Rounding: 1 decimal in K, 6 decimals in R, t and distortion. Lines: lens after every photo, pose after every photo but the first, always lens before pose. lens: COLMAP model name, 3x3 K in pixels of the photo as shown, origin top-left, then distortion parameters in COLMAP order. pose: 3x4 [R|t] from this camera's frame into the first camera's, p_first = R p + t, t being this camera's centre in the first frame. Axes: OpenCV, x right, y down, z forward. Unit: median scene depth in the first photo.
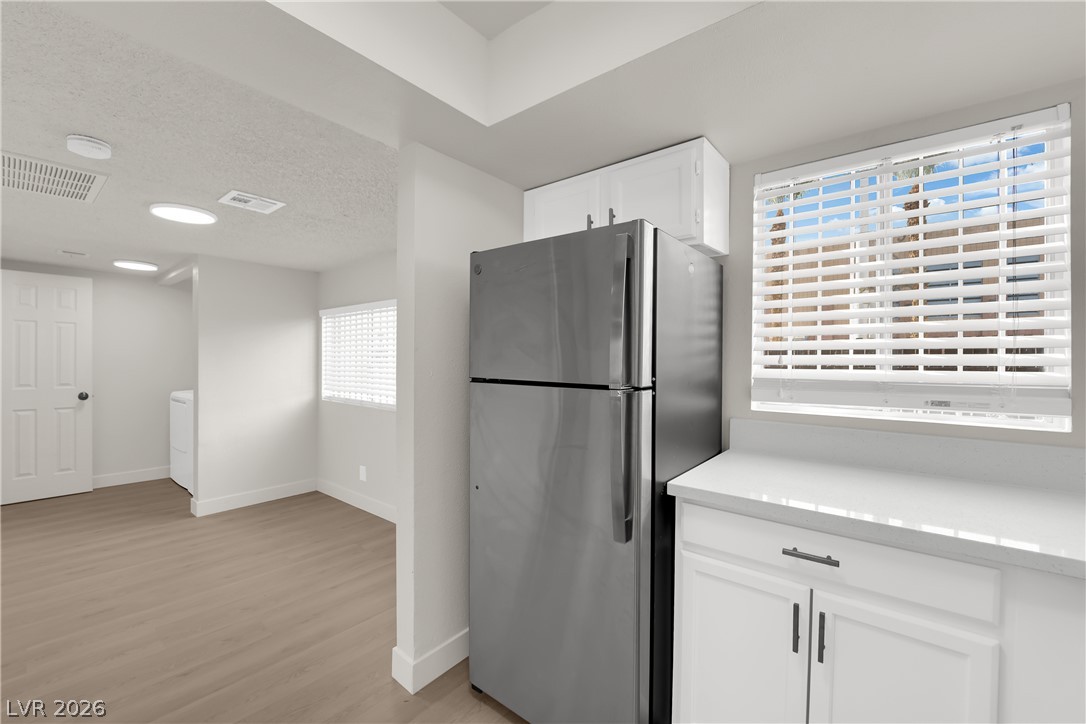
lens RADIAL K [[437.4, 0, 543.8], [0, 437.4, 362.4], [0, 0, 1]] dist [-0.008317, -0.004794]
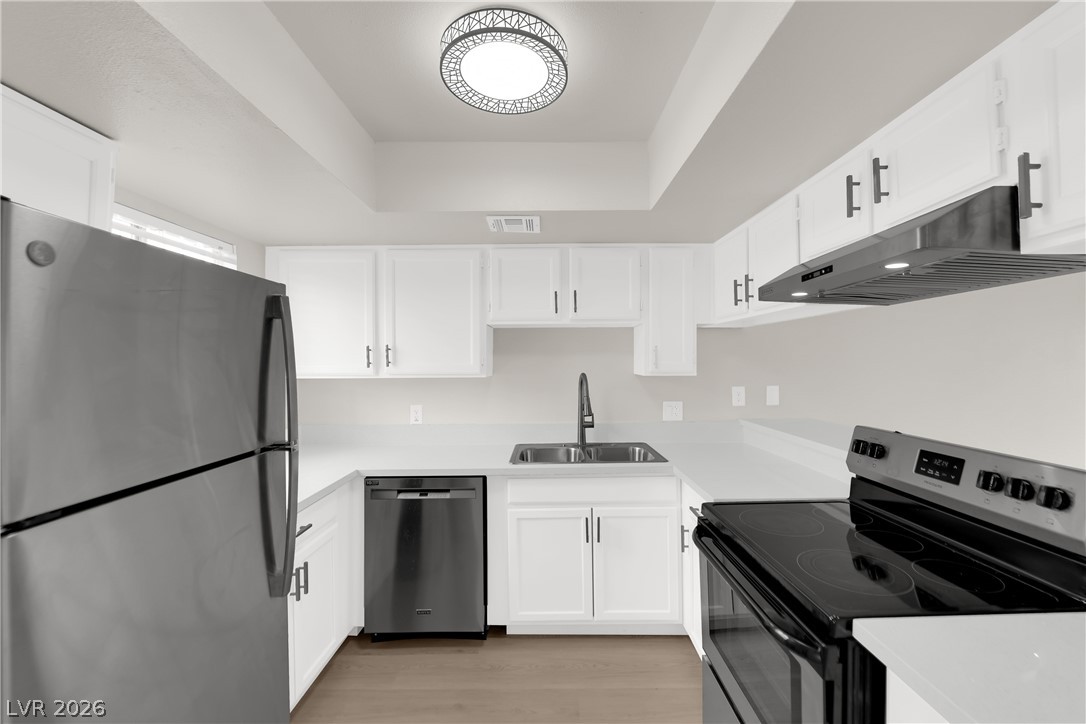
lens RADIAL K [[437.4, 0, 543.8], [0, 437.4, 362.4], [0, 0, 1]] dist [-0.008317, -0.004794]
pose [[-0.623444, -0.005137, 0.781851, -0.391700], [0.009908, 0.999846, 0.014470, -0.055259], [-0.781805, 0.016768, -0.623297, 0.451255]]
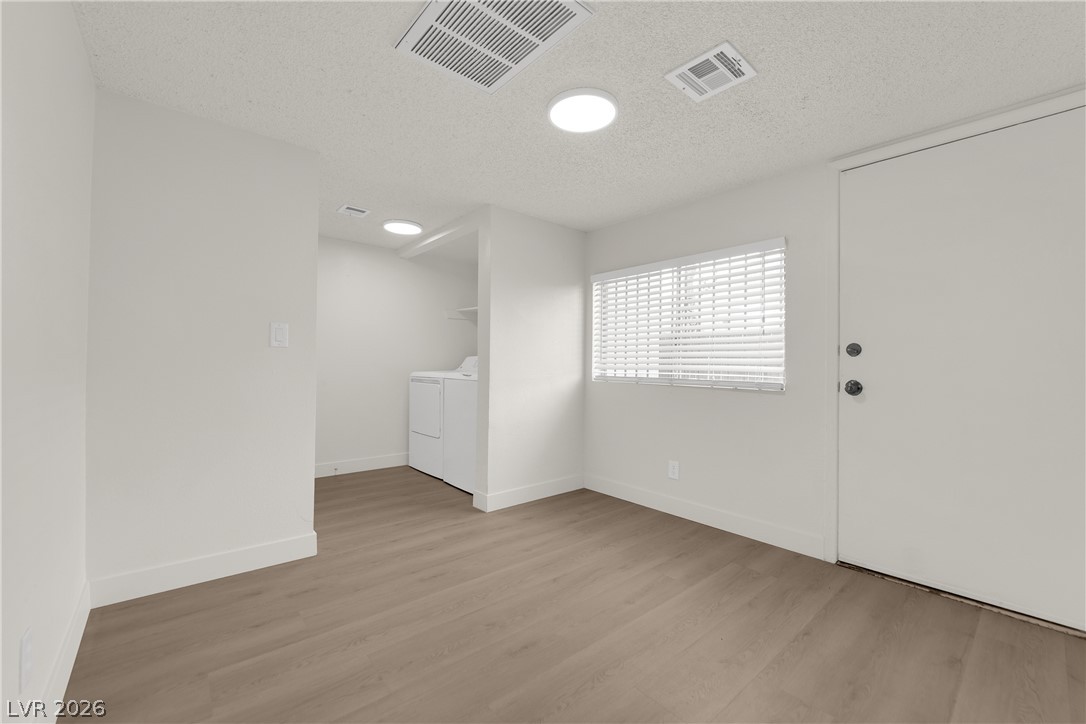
lens RADIAL K [[437.4, 0, 543.8], [0, 437.4, 362.4], [0, 0, 1]] dist [-0.008317, -0.004794]
pose [[0.983588, 0.004590, -0.180368, -0.597879], [-0.006612, 0.999922, -0.010610, 0.079420], [0.180306, 0.011628, 0.983542, 0.196805]]
